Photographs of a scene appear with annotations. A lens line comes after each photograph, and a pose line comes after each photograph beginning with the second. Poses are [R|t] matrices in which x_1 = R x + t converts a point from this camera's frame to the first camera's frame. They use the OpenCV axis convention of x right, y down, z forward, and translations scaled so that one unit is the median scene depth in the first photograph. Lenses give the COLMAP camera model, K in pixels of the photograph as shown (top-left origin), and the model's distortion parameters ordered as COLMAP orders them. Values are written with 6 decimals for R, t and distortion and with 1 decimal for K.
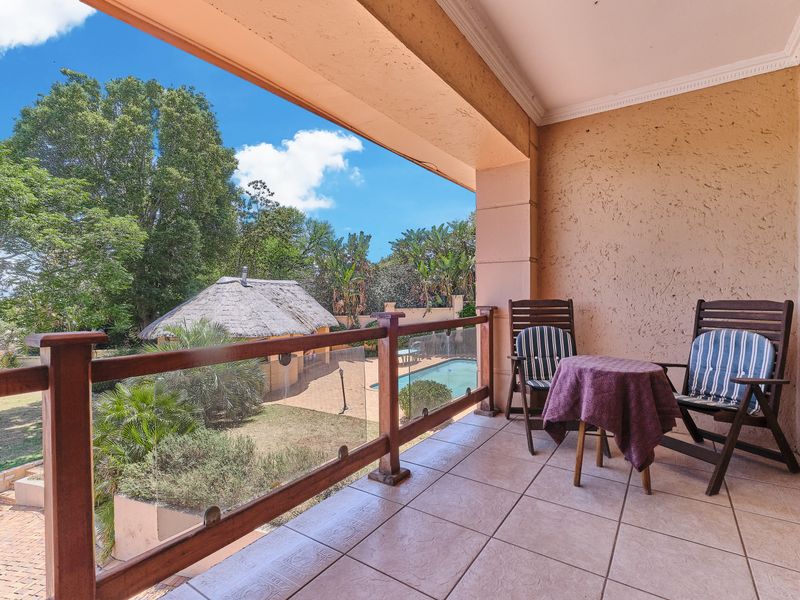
lens RADIAL K [[393.8, 0, 399.4], [0, 393.8, 298.1], [0, 0, 1]] dist [-0.010429, -0.000581]
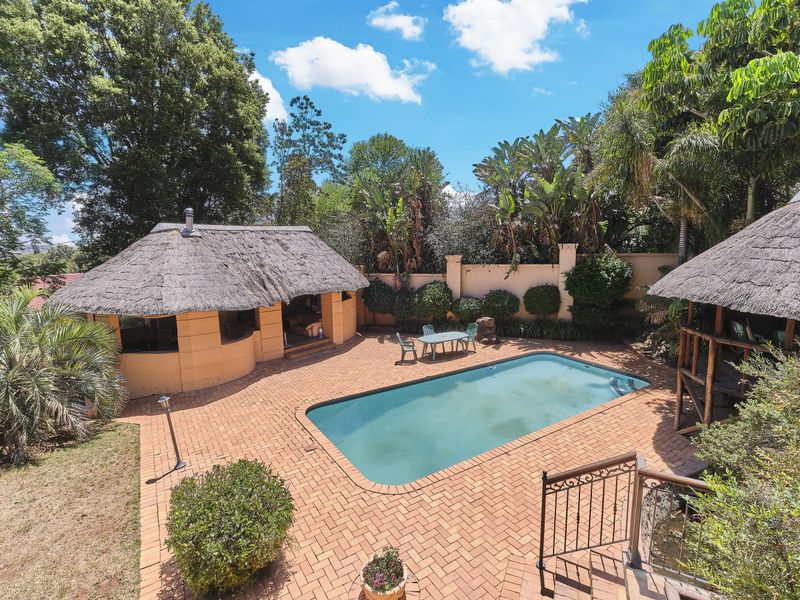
lens RADIAL K [[393.8, 0, 396.1], [0, 393.8, 299.9], [0, 0, 1]] dist [-0.010429, -0.000581]
pose [[0.901999, 0.057647, -0.427872, 0.176655], [0.005598, 0.989401, 0.145102, -0.011473], [0.431702, -0.133277, 0.892116, 0.345569]]
